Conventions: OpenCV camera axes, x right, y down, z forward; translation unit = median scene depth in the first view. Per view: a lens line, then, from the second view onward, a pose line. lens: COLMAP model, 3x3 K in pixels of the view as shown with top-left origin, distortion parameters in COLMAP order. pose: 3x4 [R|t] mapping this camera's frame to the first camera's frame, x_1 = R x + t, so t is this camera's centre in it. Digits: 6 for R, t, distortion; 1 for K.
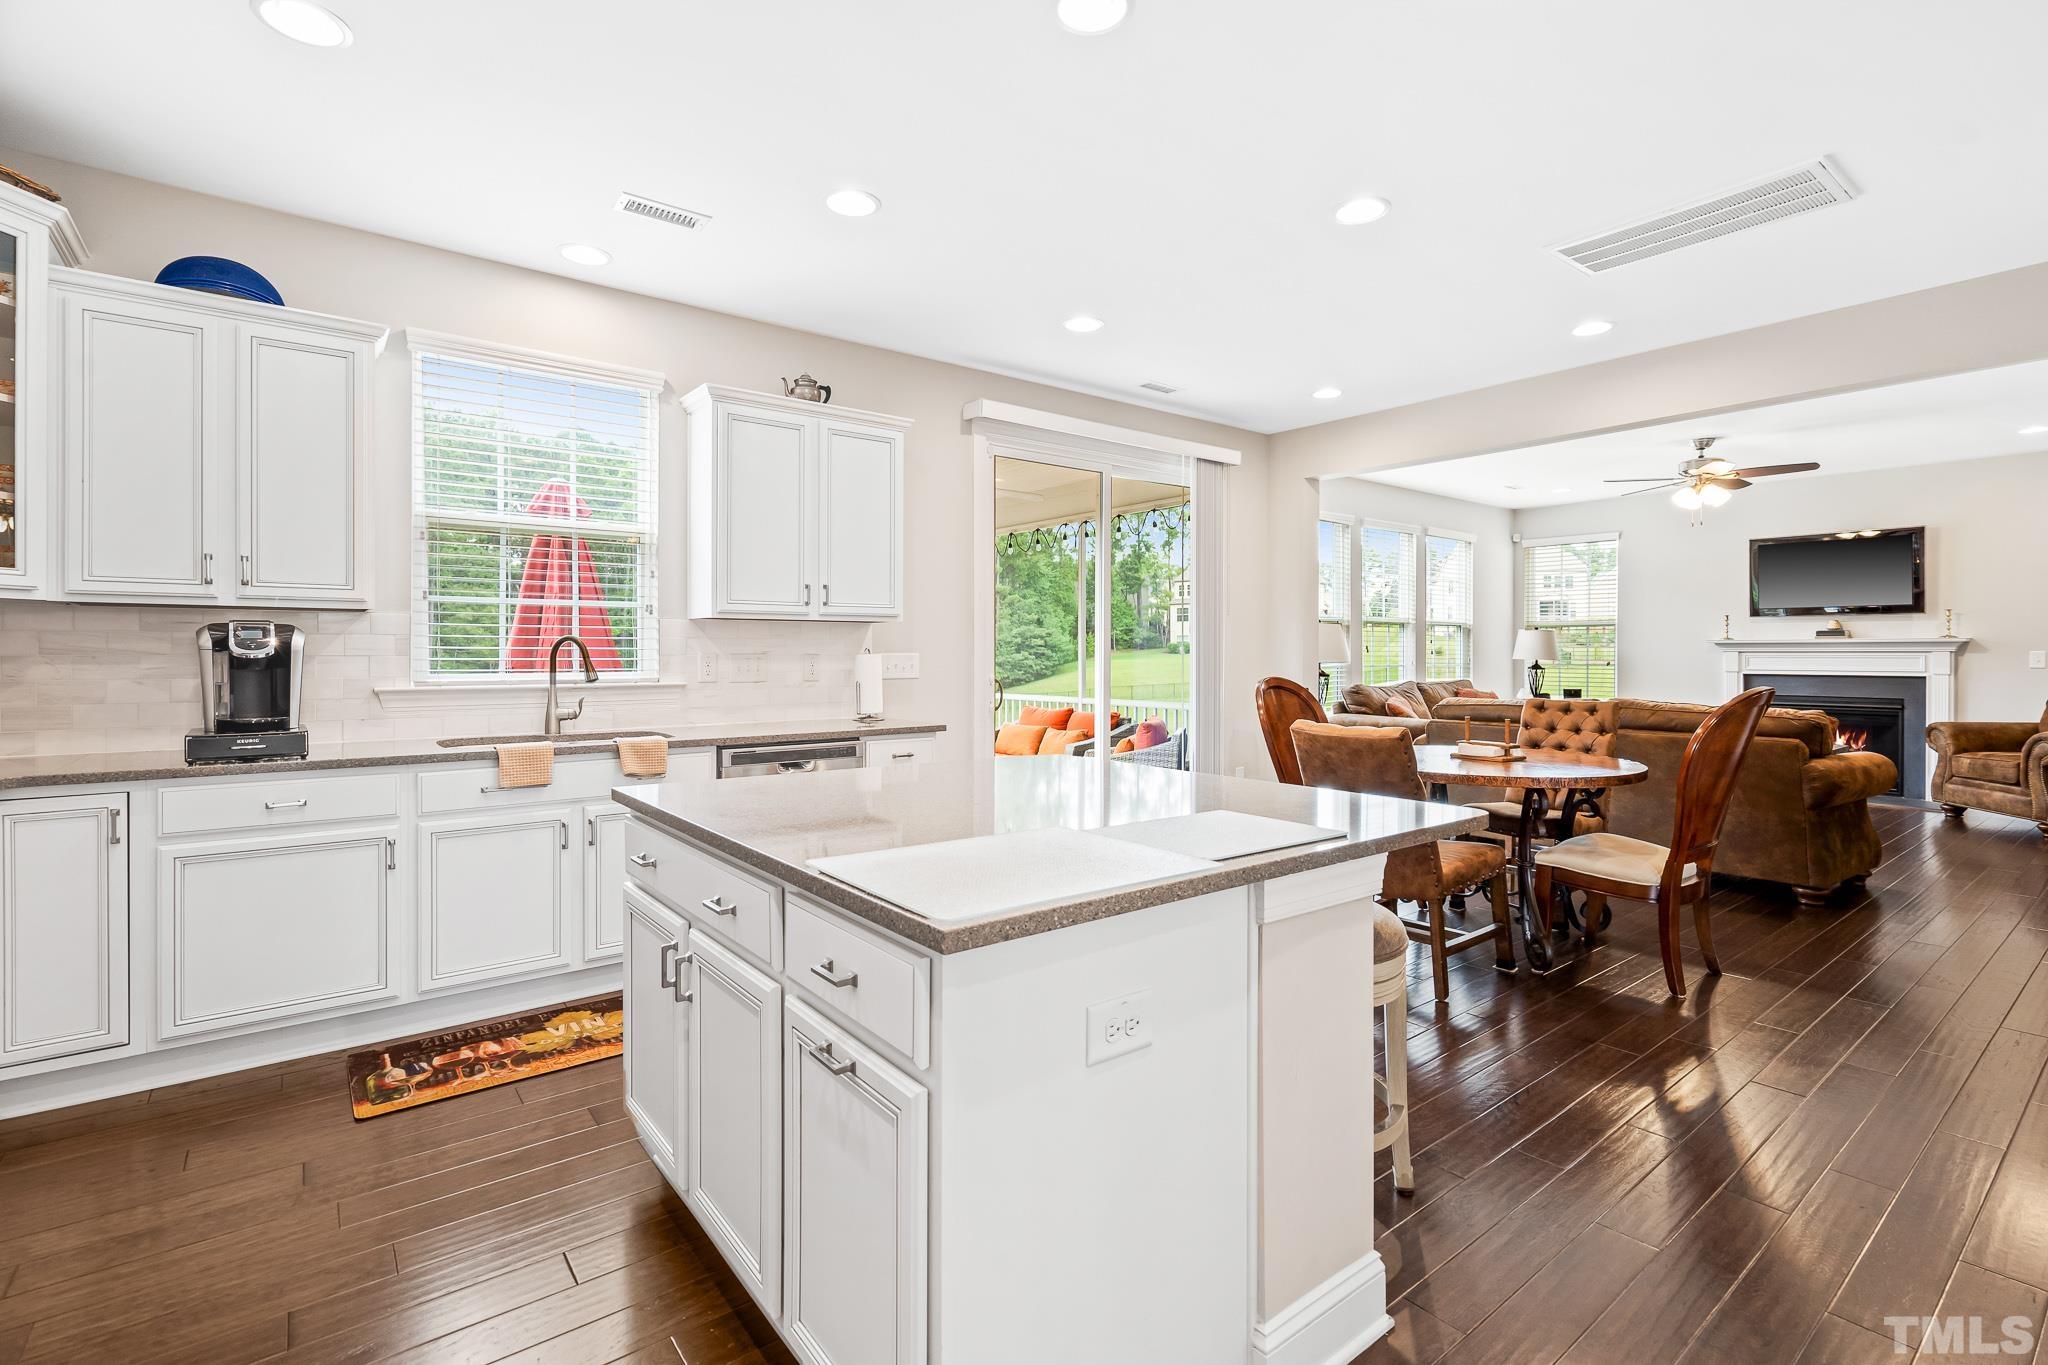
lens RADIAL K [[935.2, 0, 1024.3], [0, 935.2, 655.2], [0, 0, 1]] dist [-0.005866, 0.001212]
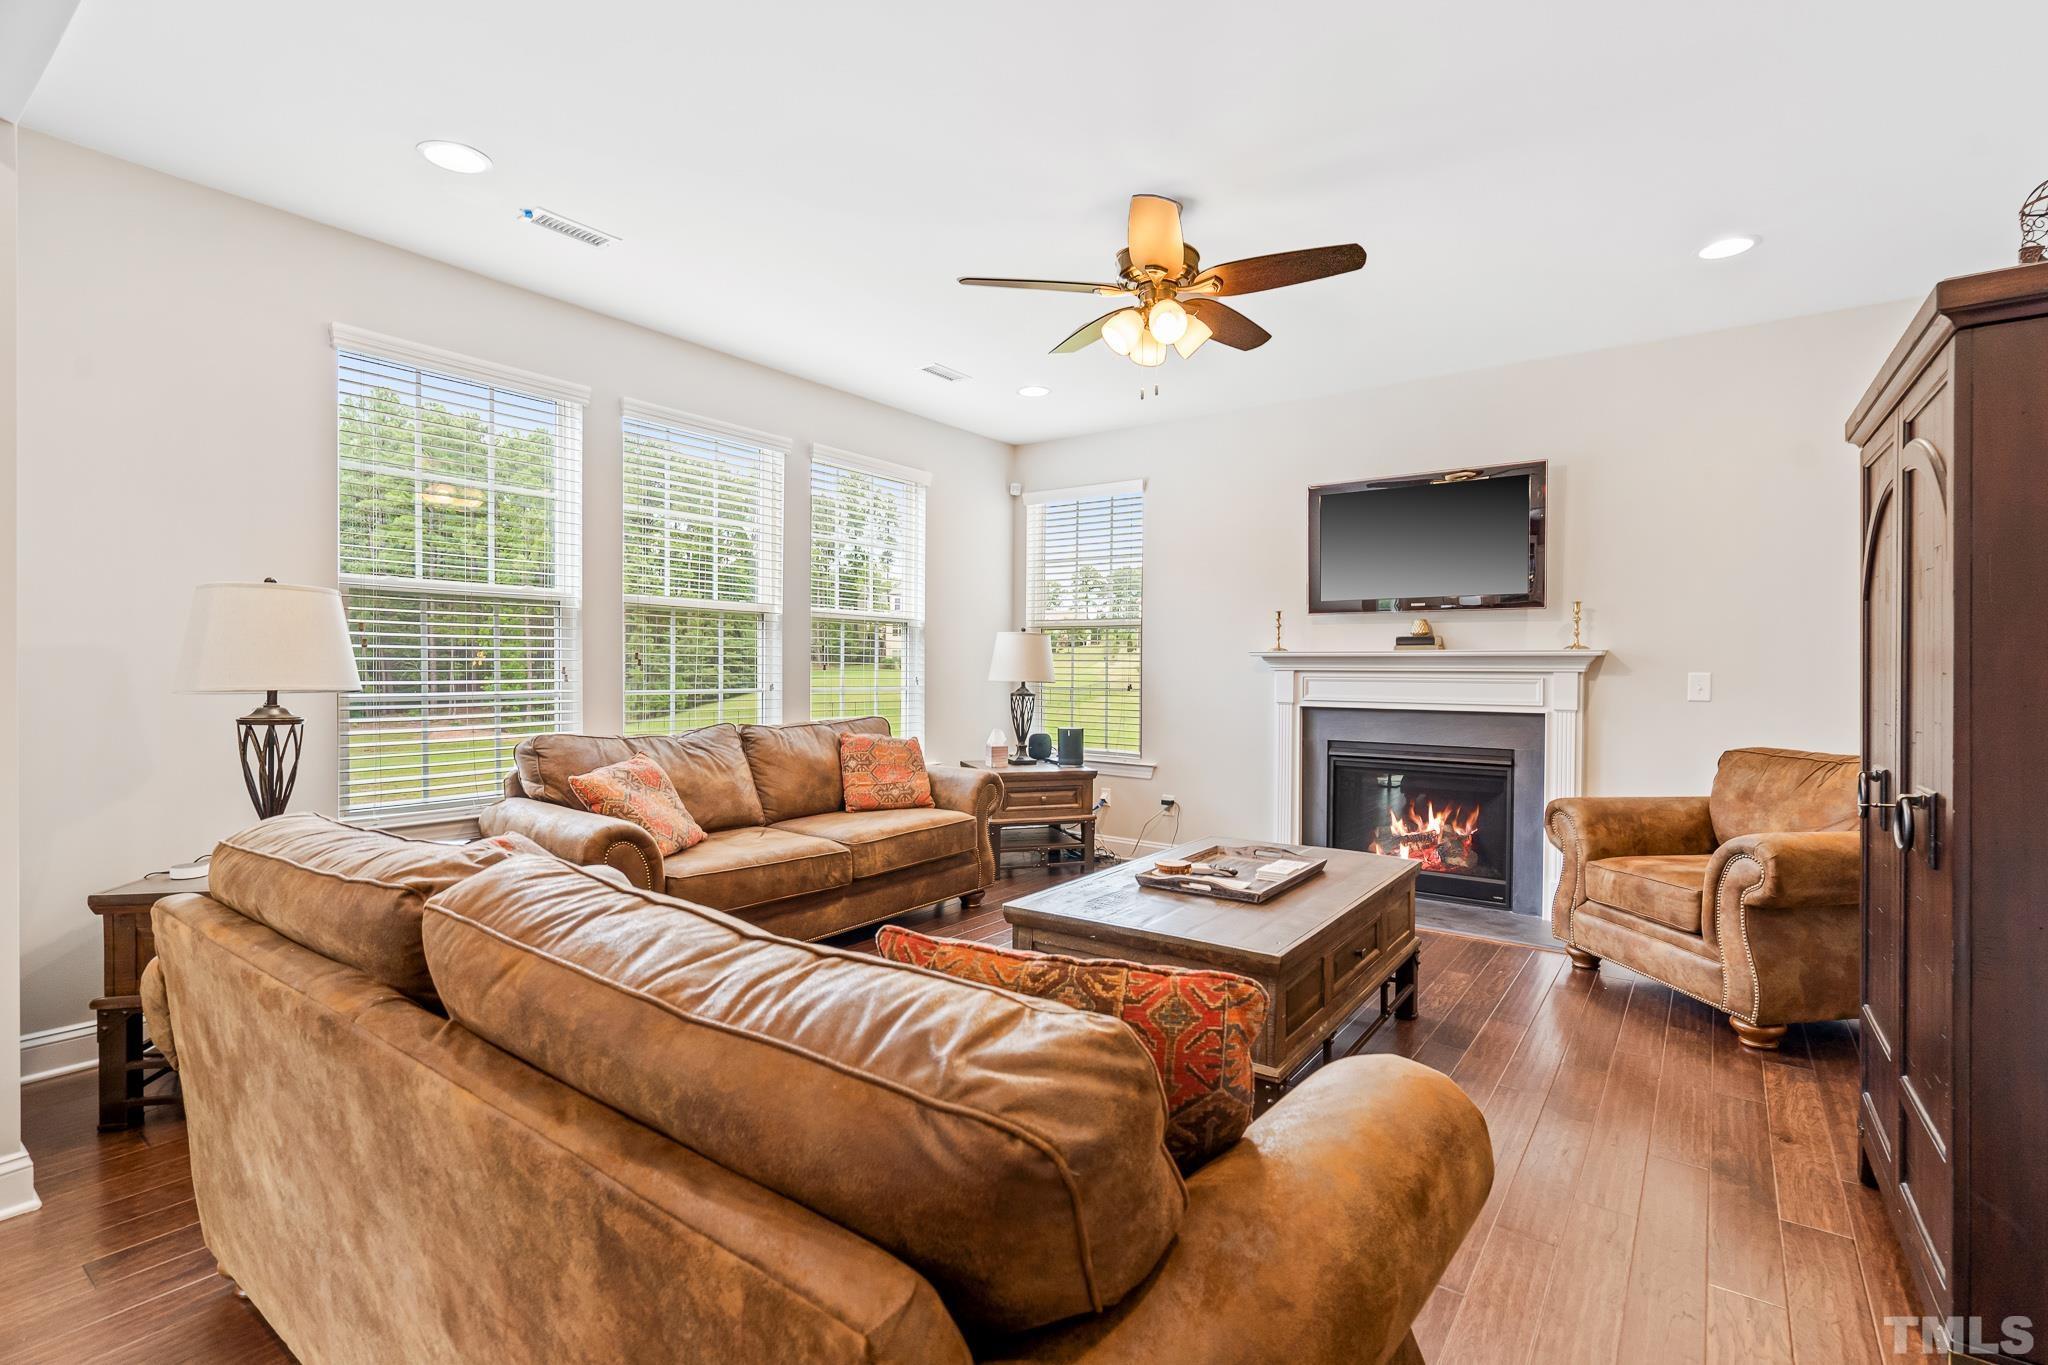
lens RADIAL K [[935.2, 0, 1022.2], [0, 935.2, 684.8], [0, 0, 1]] dist [-0.005866, 0.001212]
pose [[0.962035, 0.002546, 0.272916, 0.371787], [-0.006734, 0.999873, 0.014412, -0.001653], [-0.272845, -0.015703, 0.961930, 0.397428]]
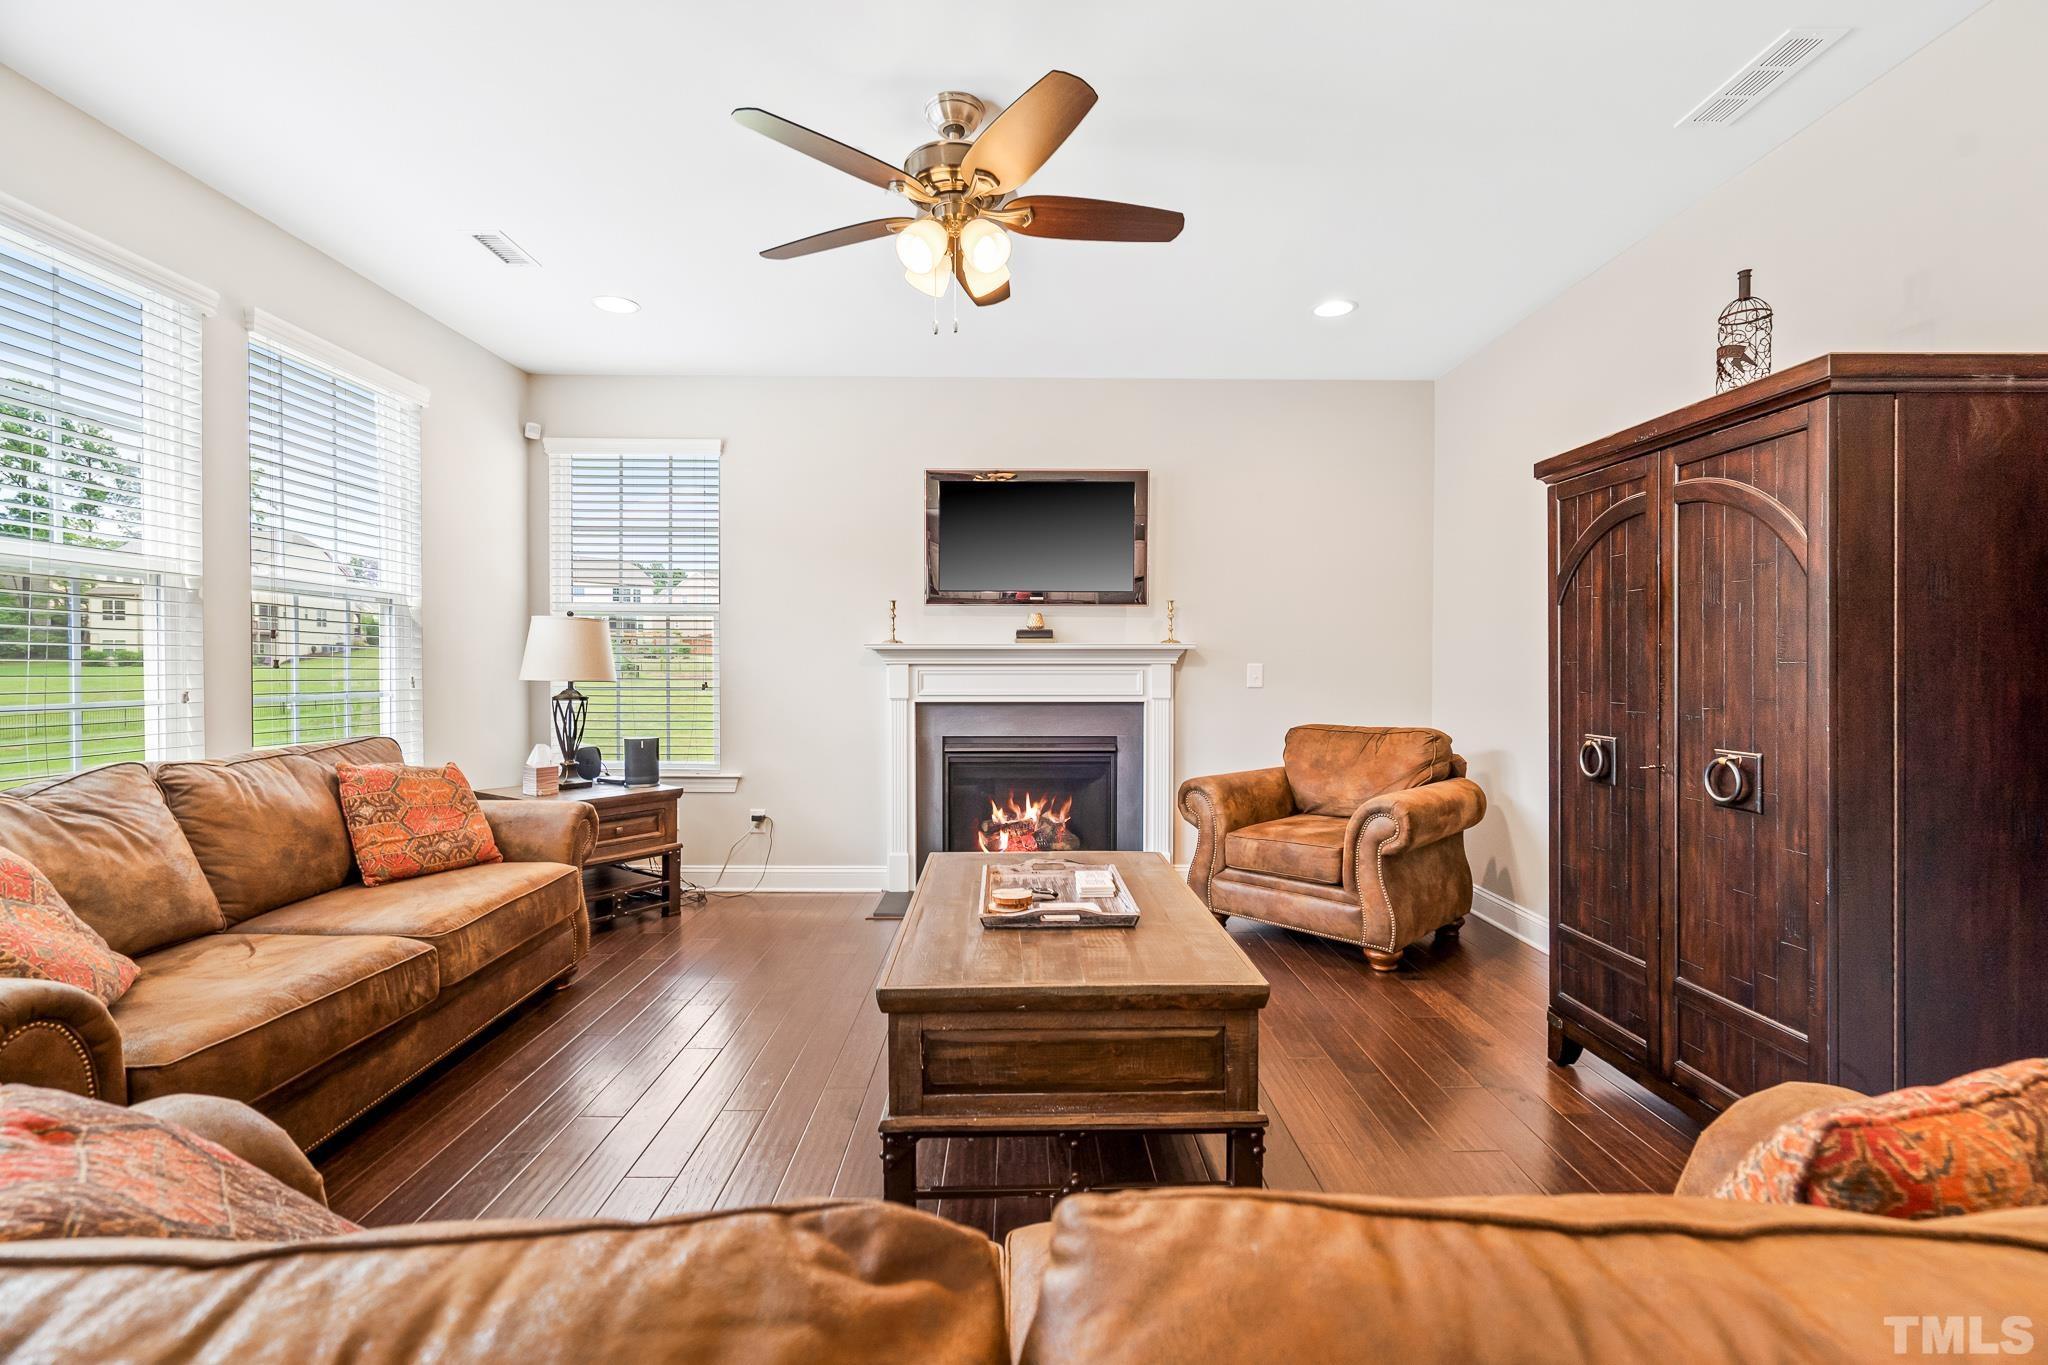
lens RADIAL K [[935.2, 0, 1025.7], [0, 935.2, 682.2], [0, 0, 1]] dist [-0.005866, 0.001212]
pose [[0.601821, -0.013906, 0.798510, 0.302318], [0.002001, 0.999872, 0.015904, -0.001464], [-0.798628, -0.007973, 0.601772, 0.518985]]
